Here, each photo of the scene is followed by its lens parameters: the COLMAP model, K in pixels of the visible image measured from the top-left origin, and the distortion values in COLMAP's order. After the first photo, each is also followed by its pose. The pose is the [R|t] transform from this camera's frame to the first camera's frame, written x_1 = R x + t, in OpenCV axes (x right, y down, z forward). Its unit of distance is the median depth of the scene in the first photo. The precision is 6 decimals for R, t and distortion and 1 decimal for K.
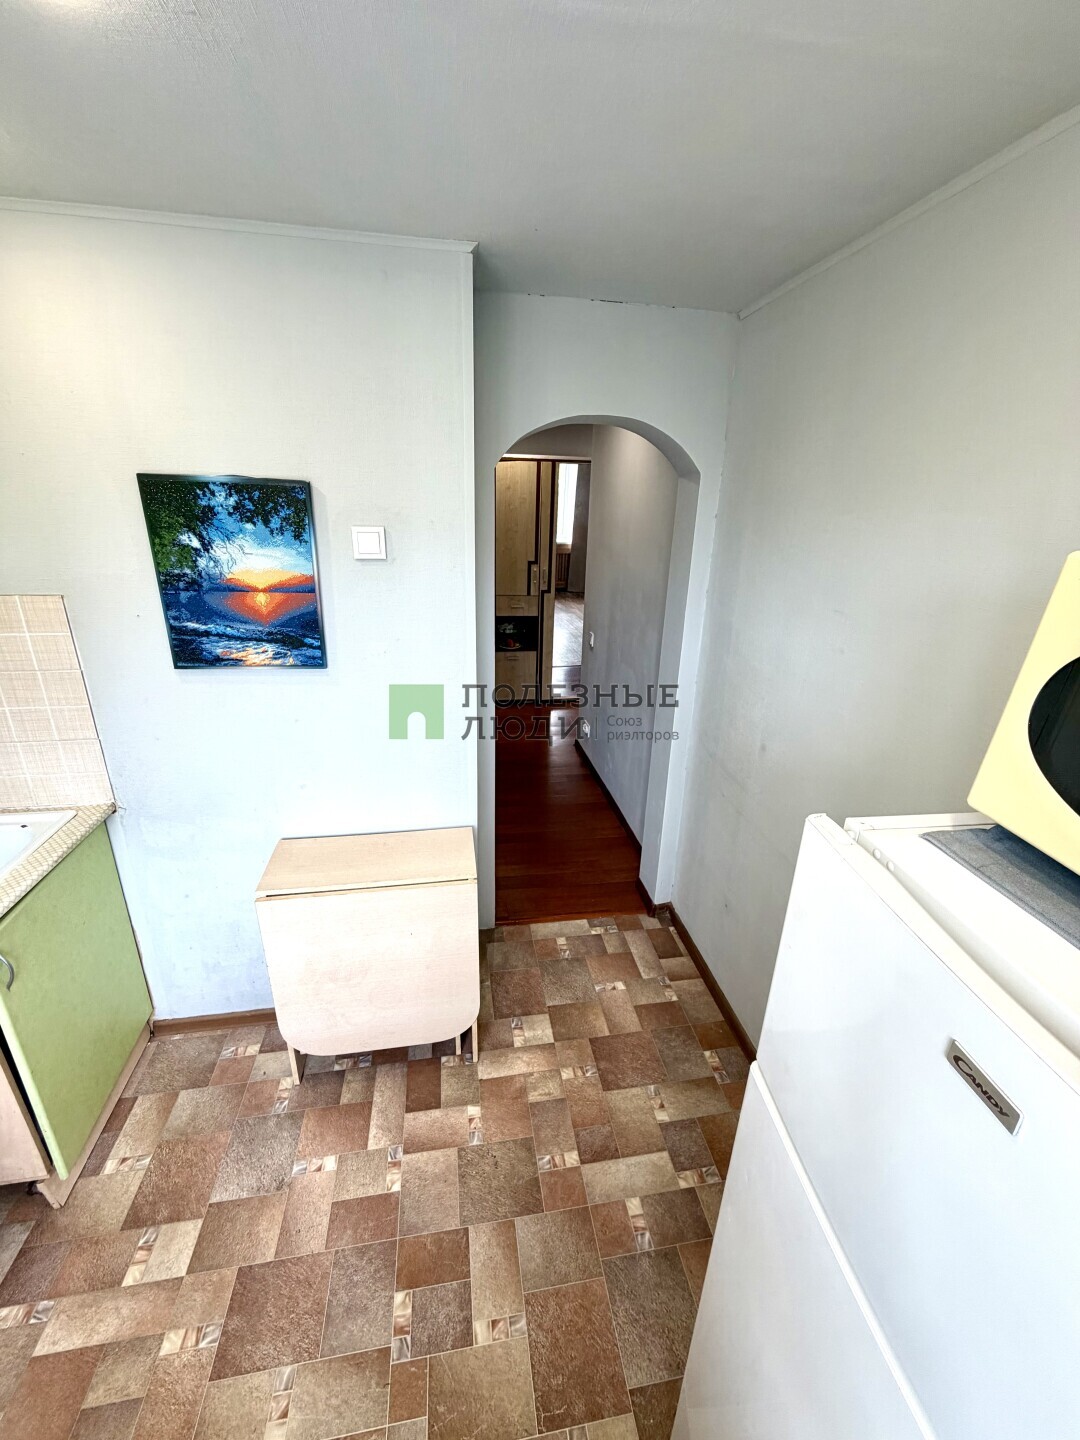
lens RADIAL K [[569.4, 0, 539.4], [0, 569.4, 711.4], [0, 0, 1]] dist [0.000859, 0.000020]
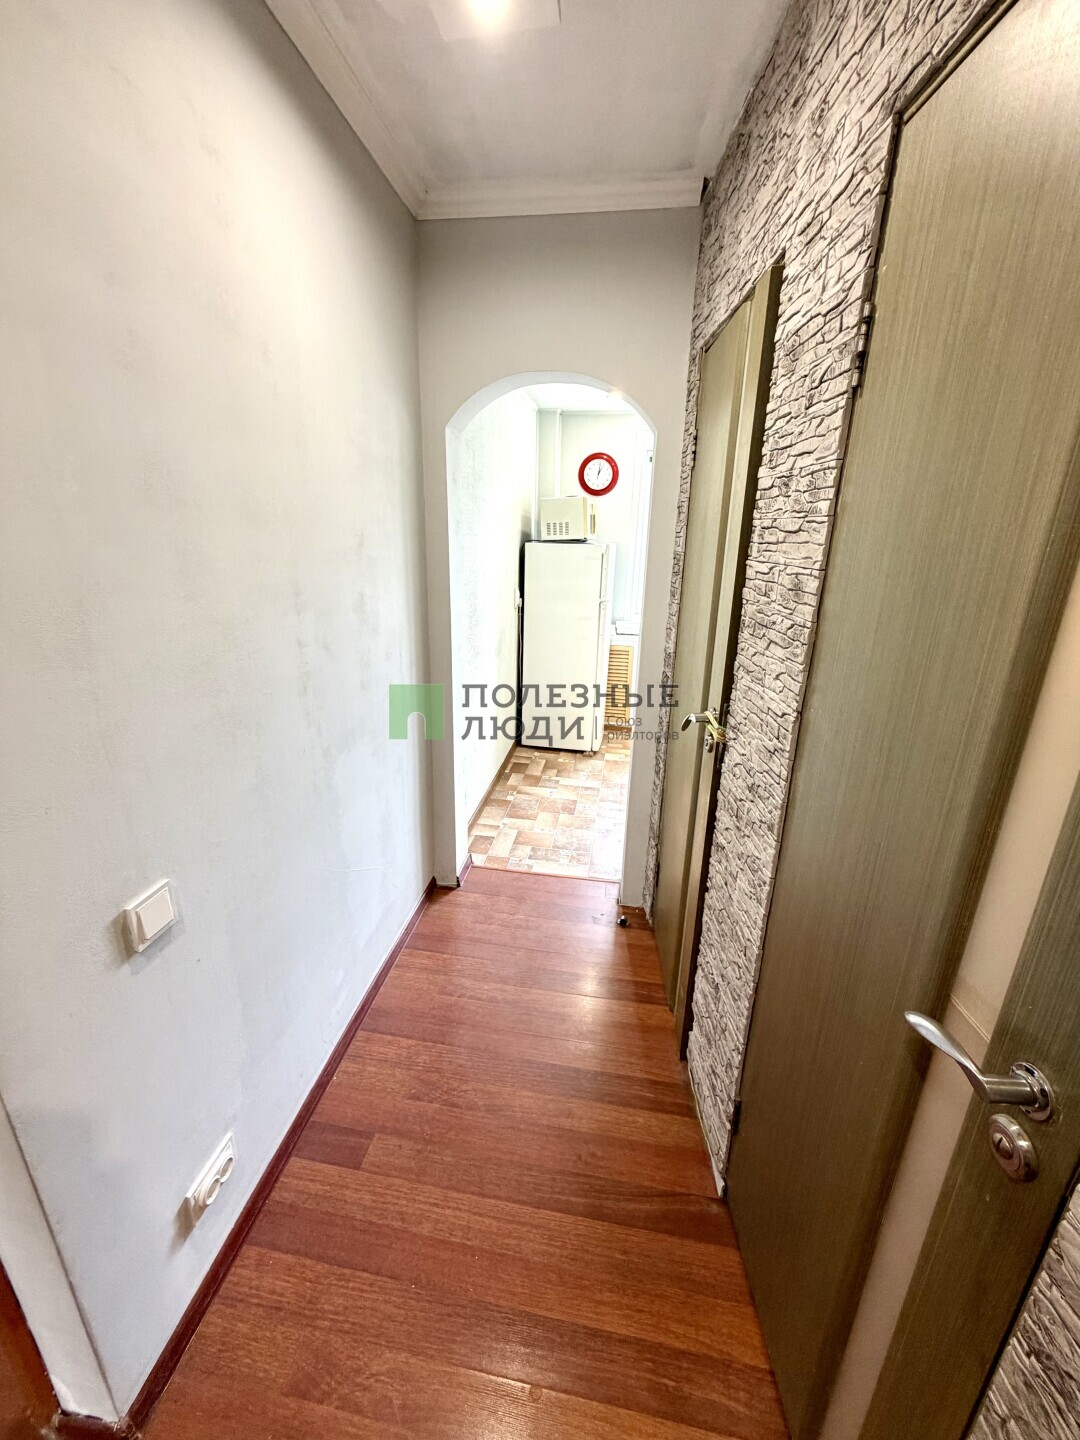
lens RADIAL K [[569.4, 0, 539.4], [0, 569.4, 711.4], [0, 0, 1]] dist [0.000859, 0.000020]
pose [[-0.949981, -0.114249, 0.290661, -0.268126], [0.087349, 0.796345, 0.598502, -0.655319], [-0.299844, 0.593955, -0.746533, 2.274558]]
